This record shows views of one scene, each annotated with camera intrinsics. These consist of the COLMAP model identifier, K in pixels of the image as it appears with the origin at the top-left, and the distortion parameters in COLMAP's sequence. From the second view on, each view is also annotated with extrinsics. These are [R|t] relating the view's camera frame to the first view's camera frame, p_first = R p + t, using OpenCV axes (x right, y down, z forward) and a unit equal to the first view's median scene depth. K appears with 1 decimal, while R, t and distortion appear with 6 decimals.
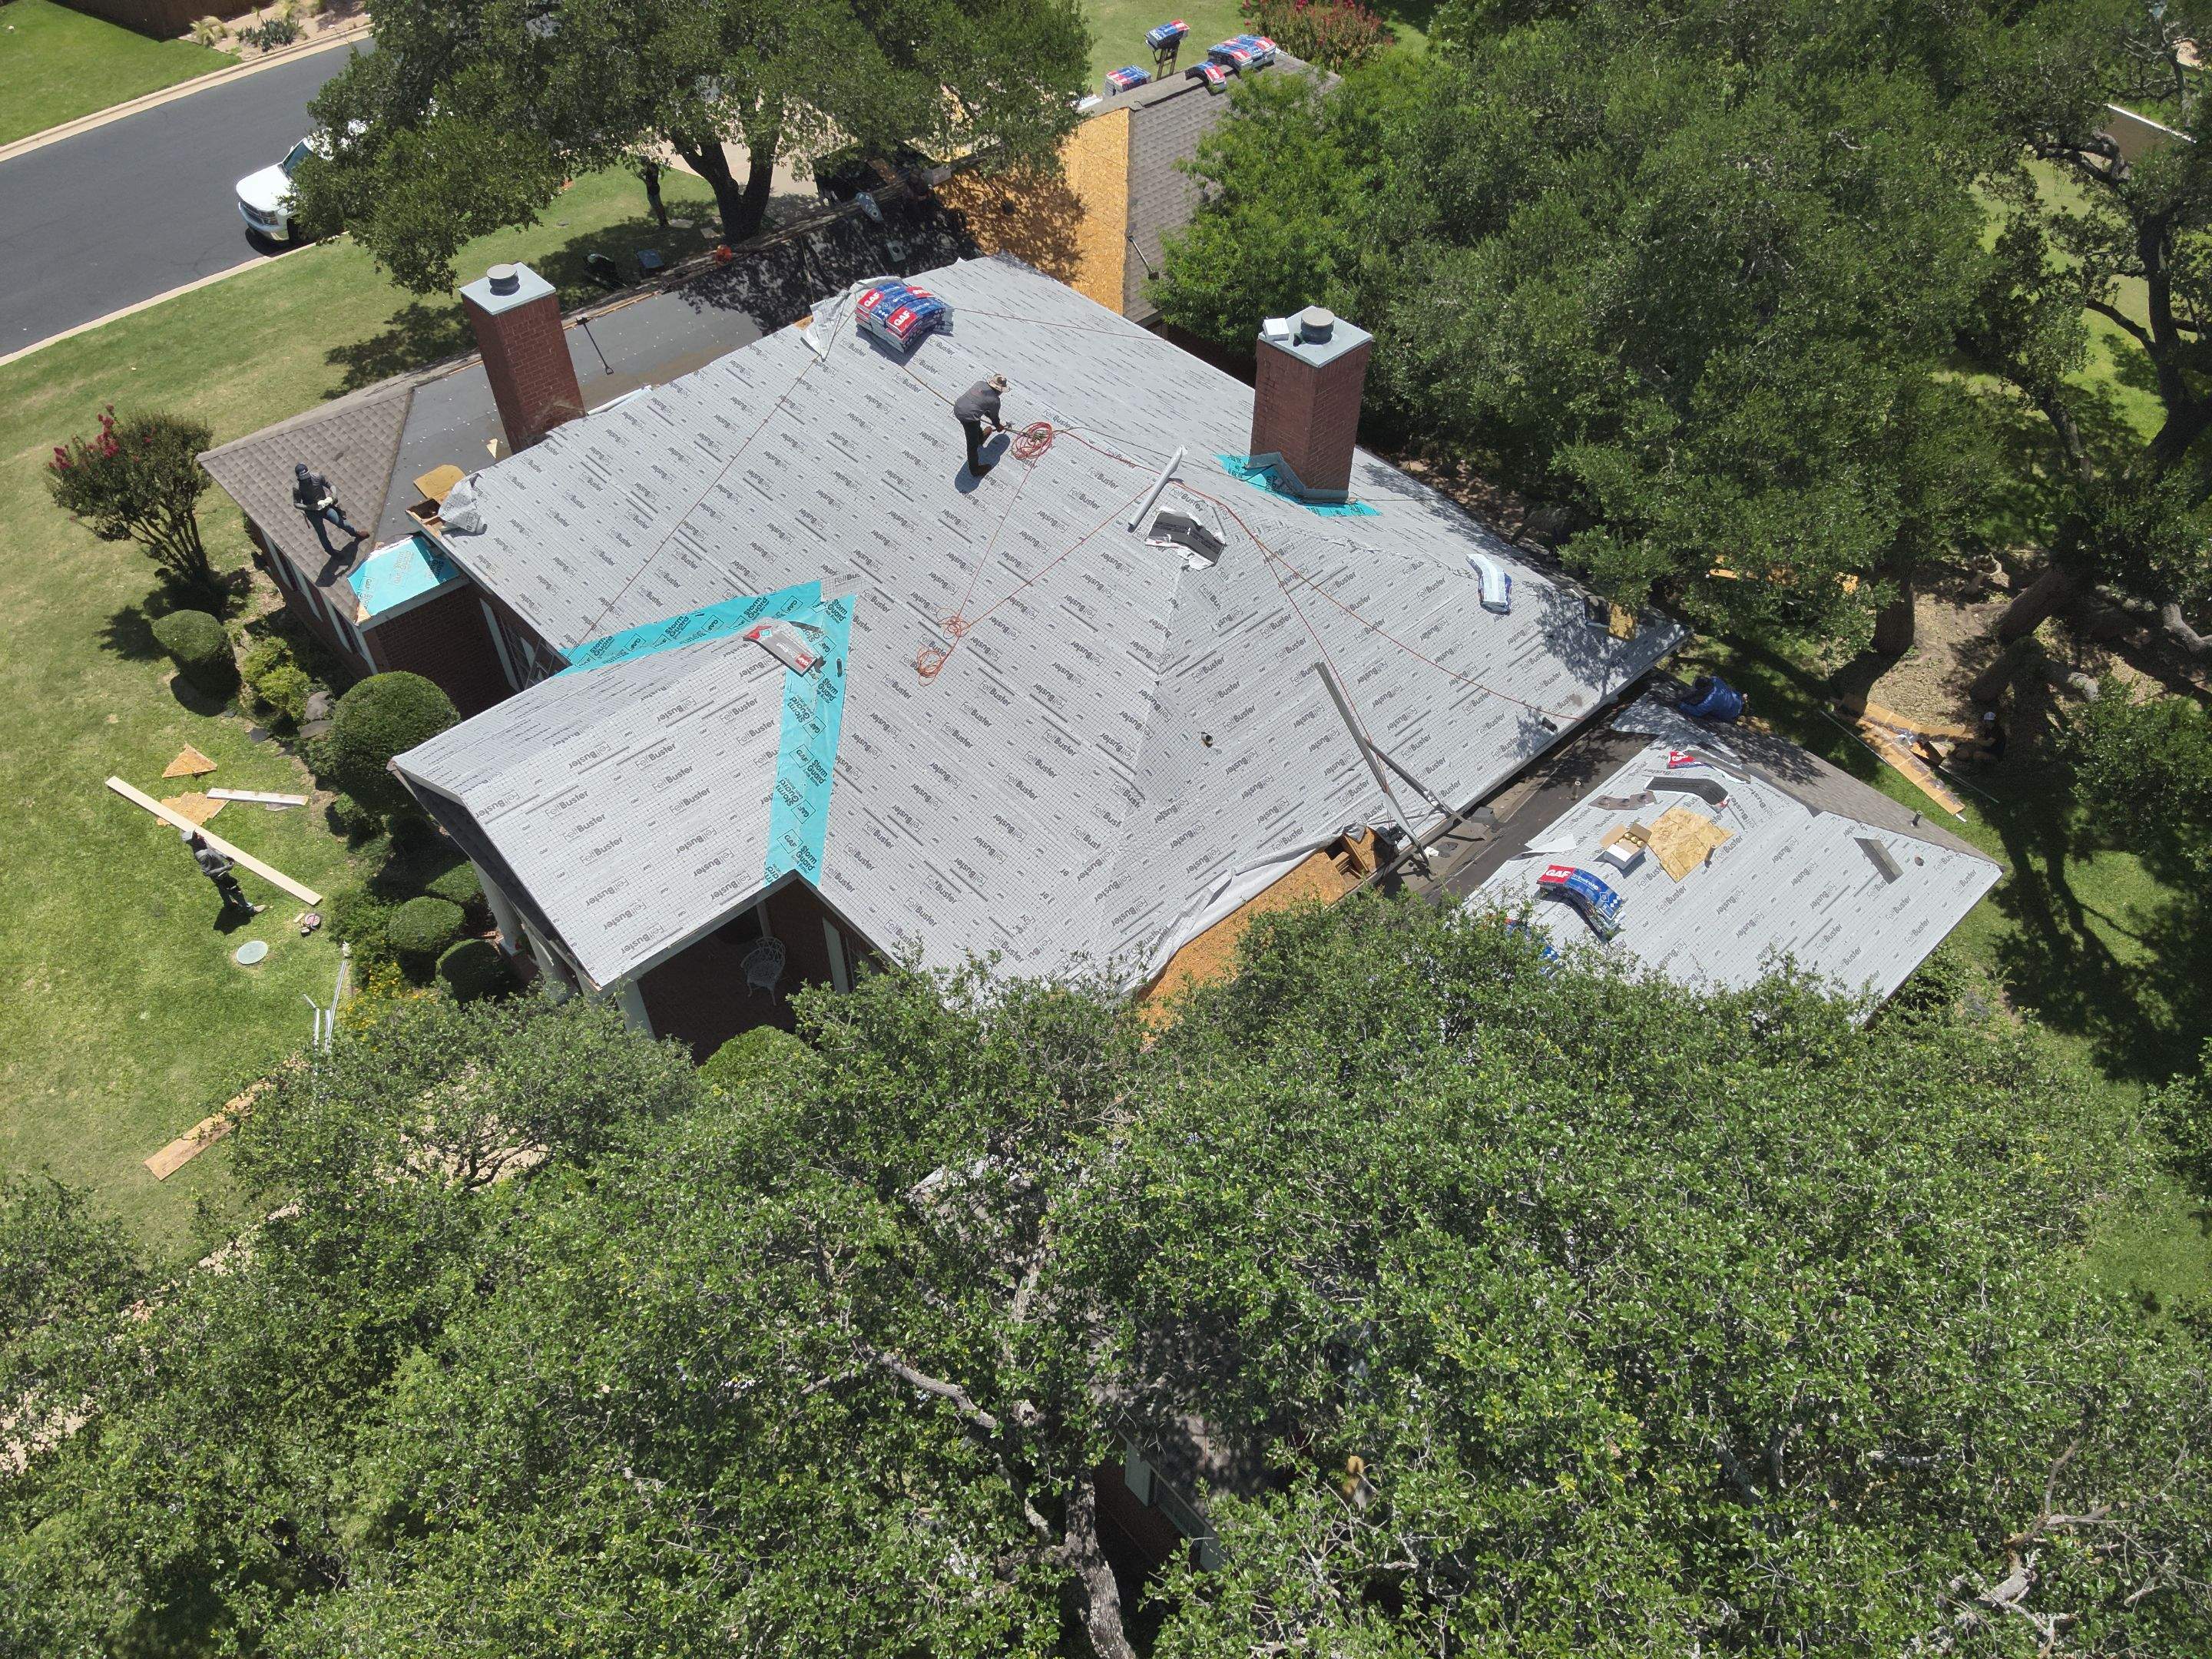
lens RADIAL K [[1591.7, 0, 1090.3], [0, 1591.7, 842.8], [0, 0, 1]] dist [0.123448, -0.211508]
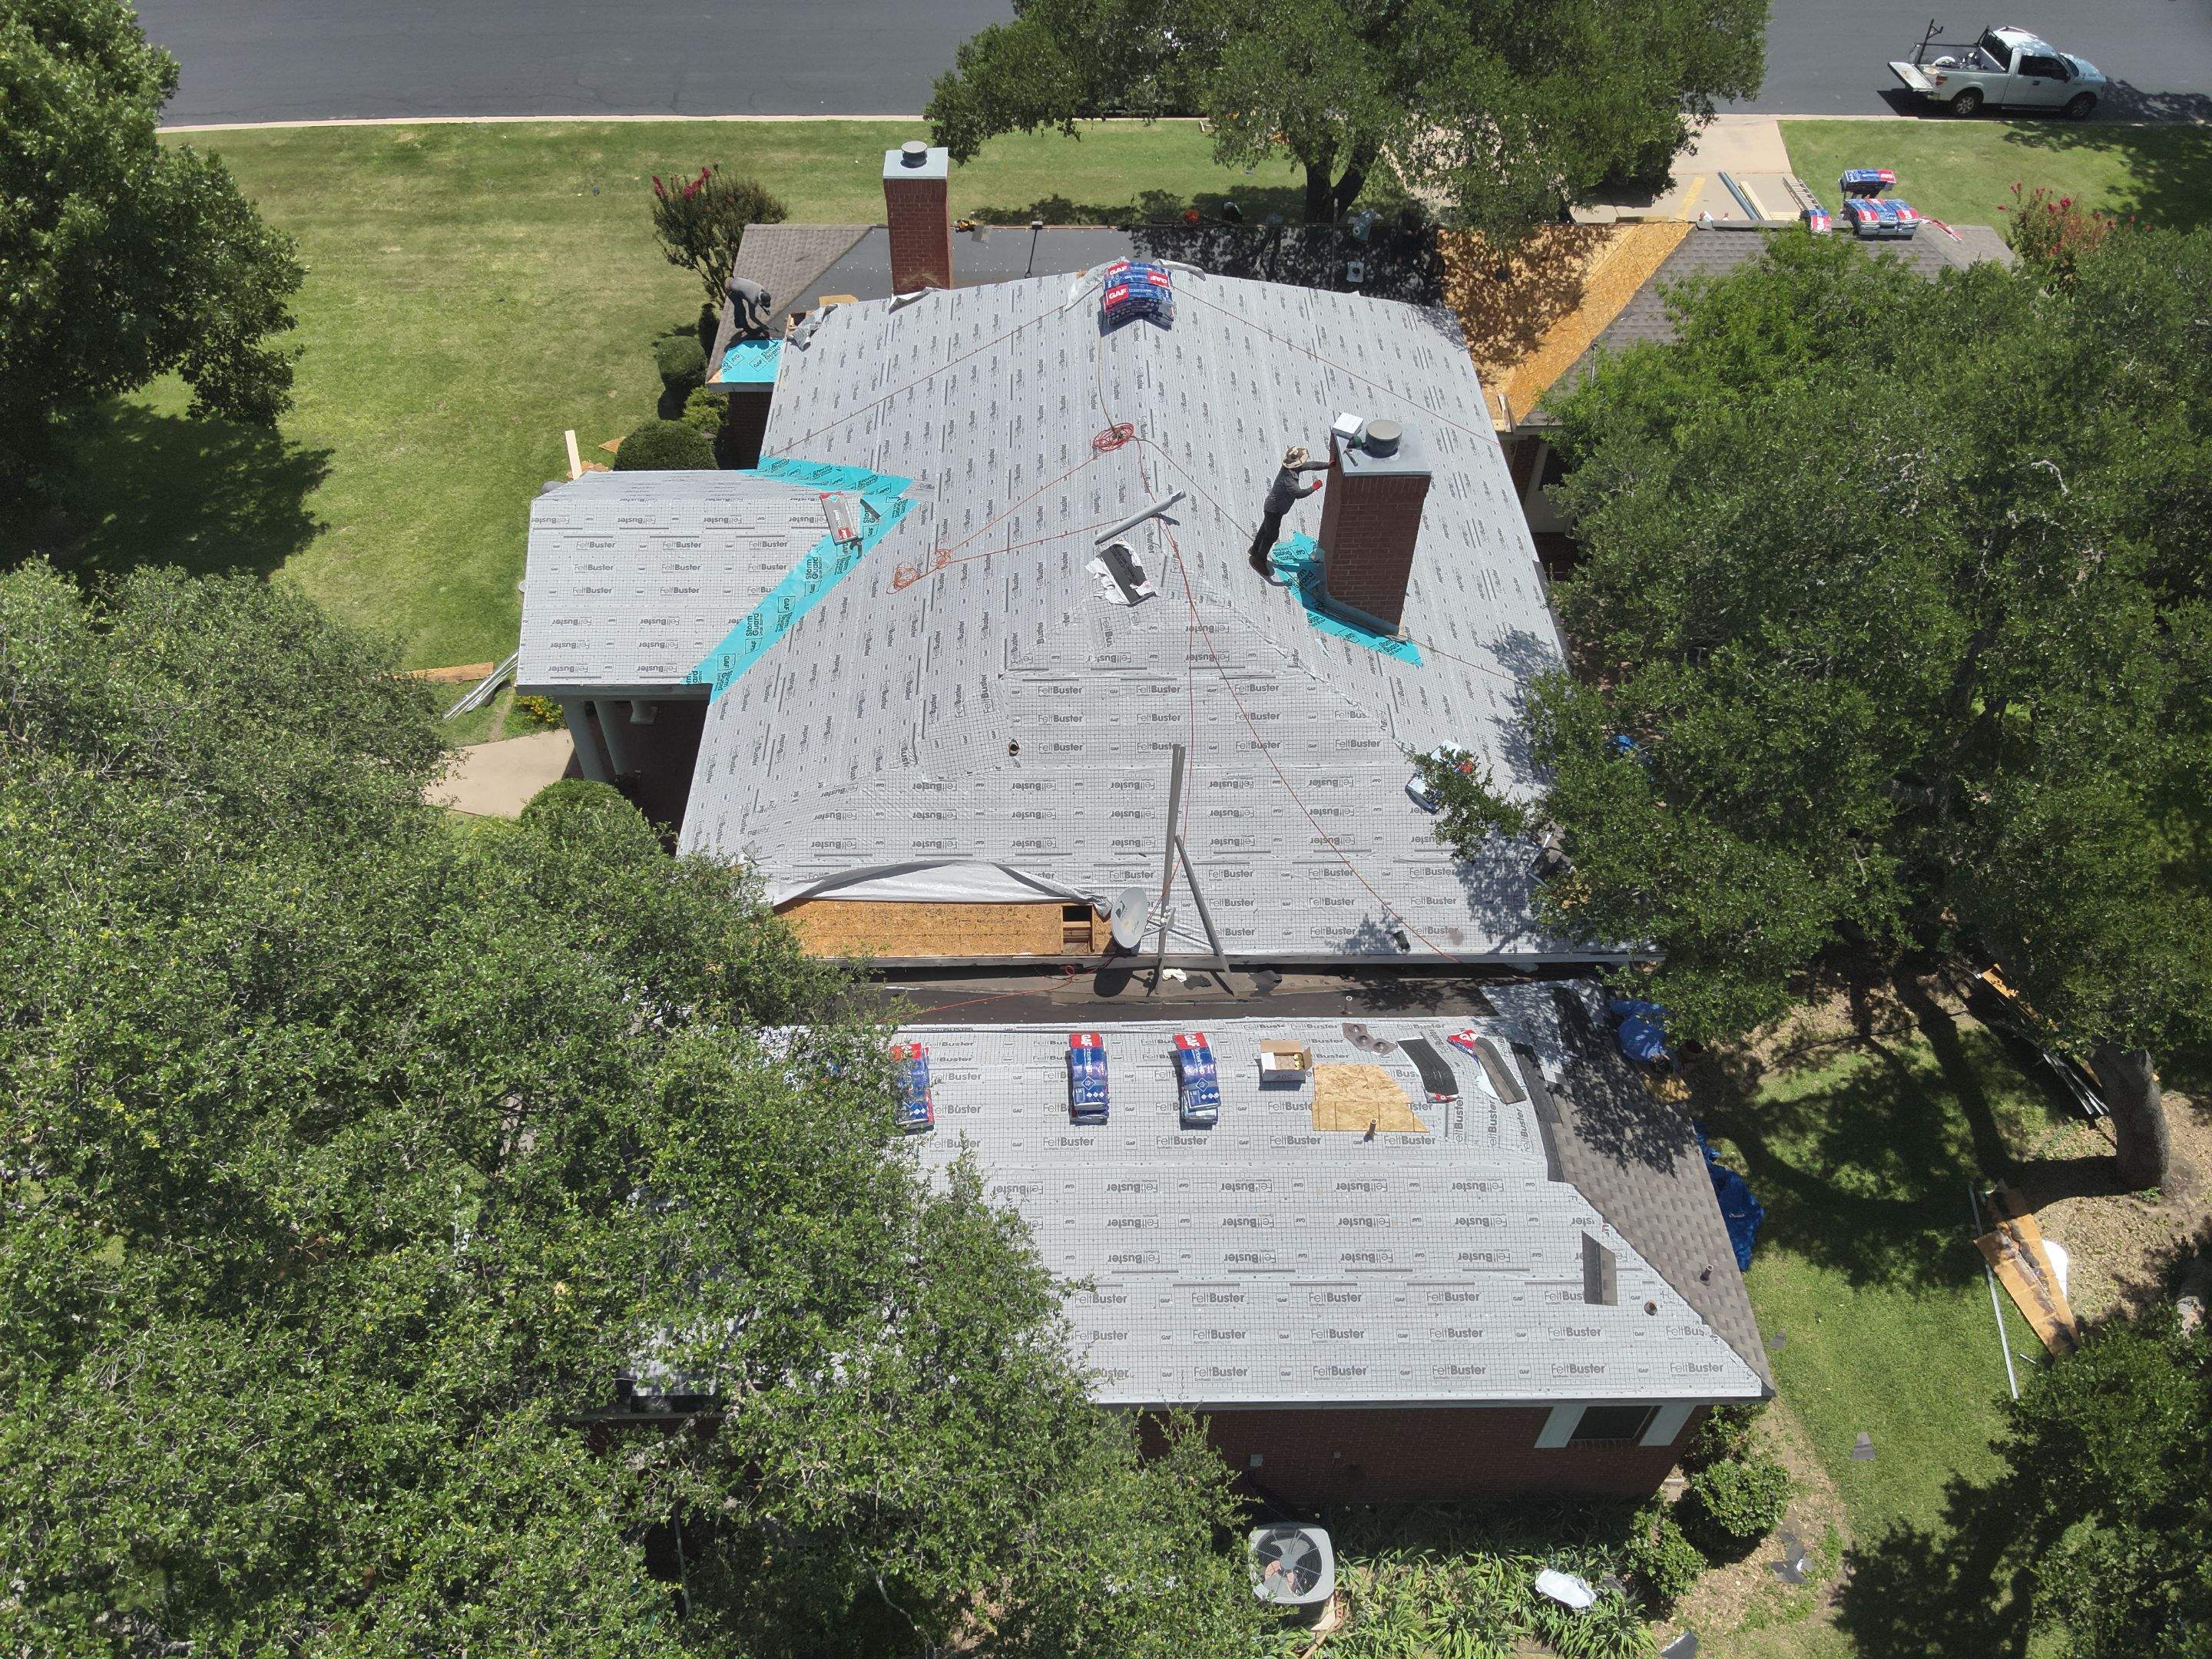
lens RADIAL K [[1585.0, 0, 1085.0], [0, 1585.0, 837.8], [0, 0, 1]] dist [0.137827, -0.233490]
pose [[0.745191, 0.490492, -0.451783, 0.501386], [-0.493482, 0.861283, 0.121105, -0.136077], [0.448514, 0.132700, 0.883870, 0.117169]]
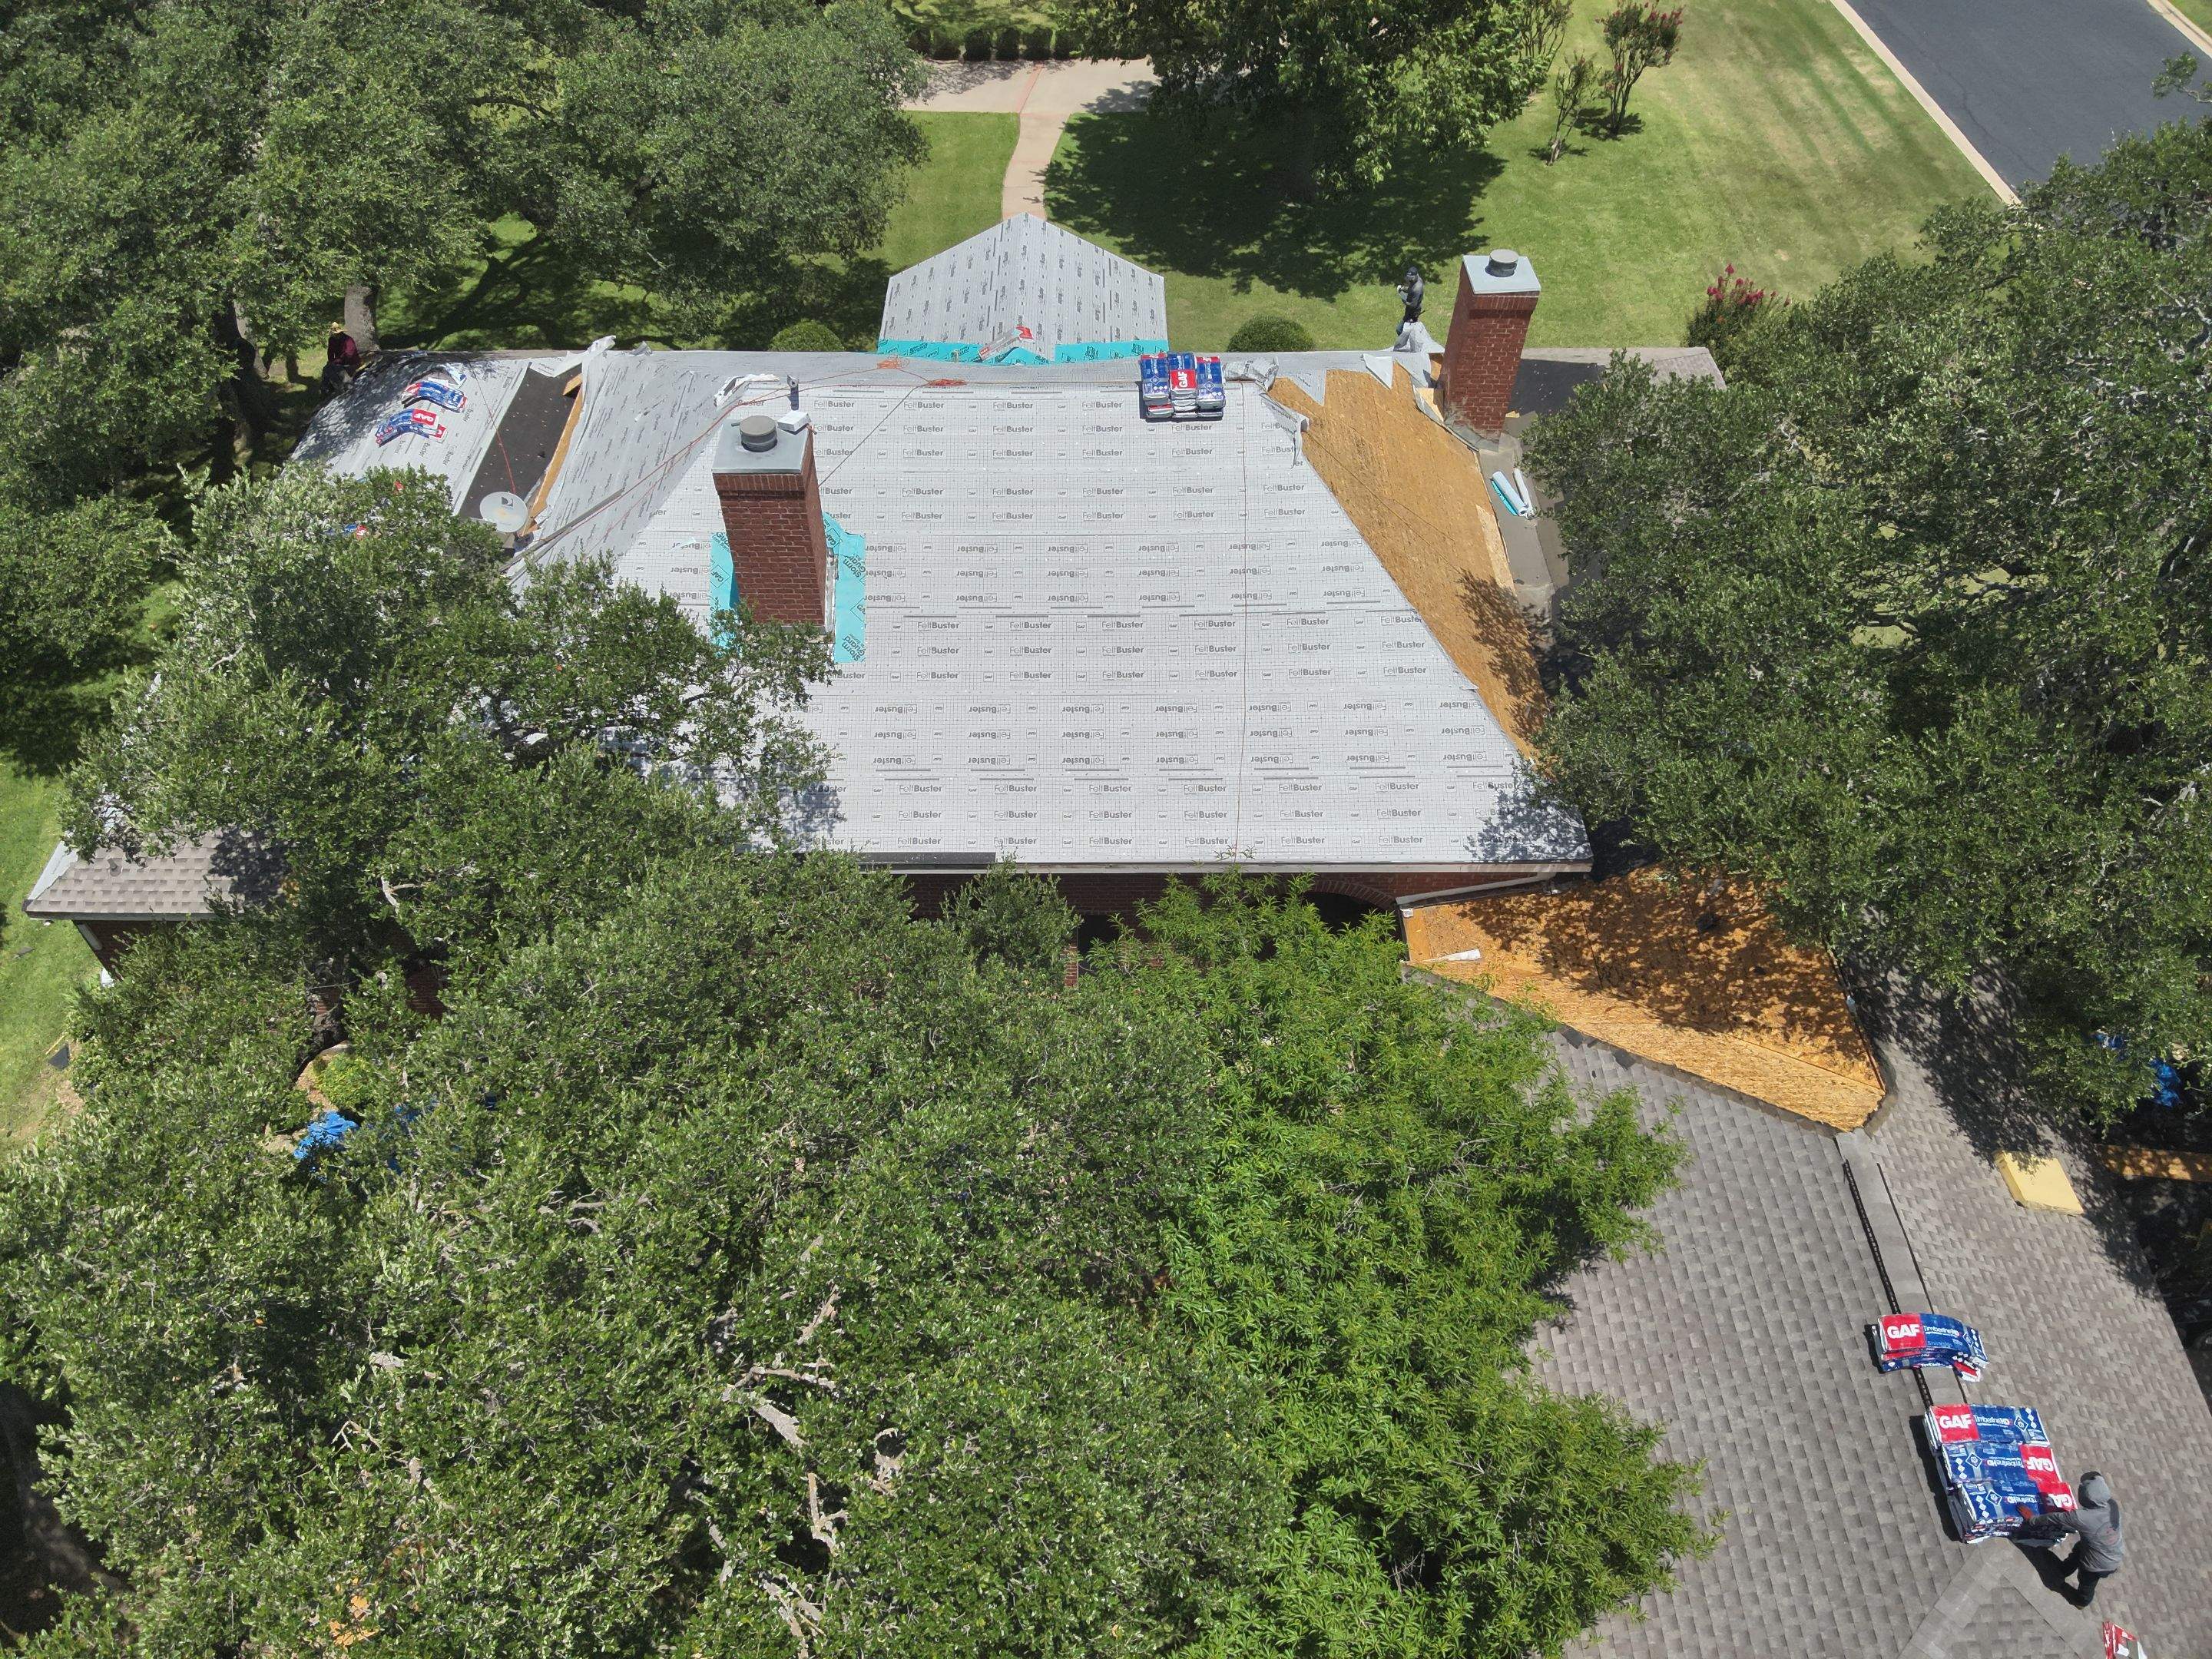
lens RADIAL K [[1566.5, 0, 1106.0], [0, 1566.5, 829.5], [0, 0, 1]] dist [0.045081, -0.093410]
pose [[-0.673224, 0.544846, -0.499912, 0.535375], [-0.544004, 0.092958, 0.833917, -1.071445], [0.500828, 0.833367, 0.233817, 0.987686]]
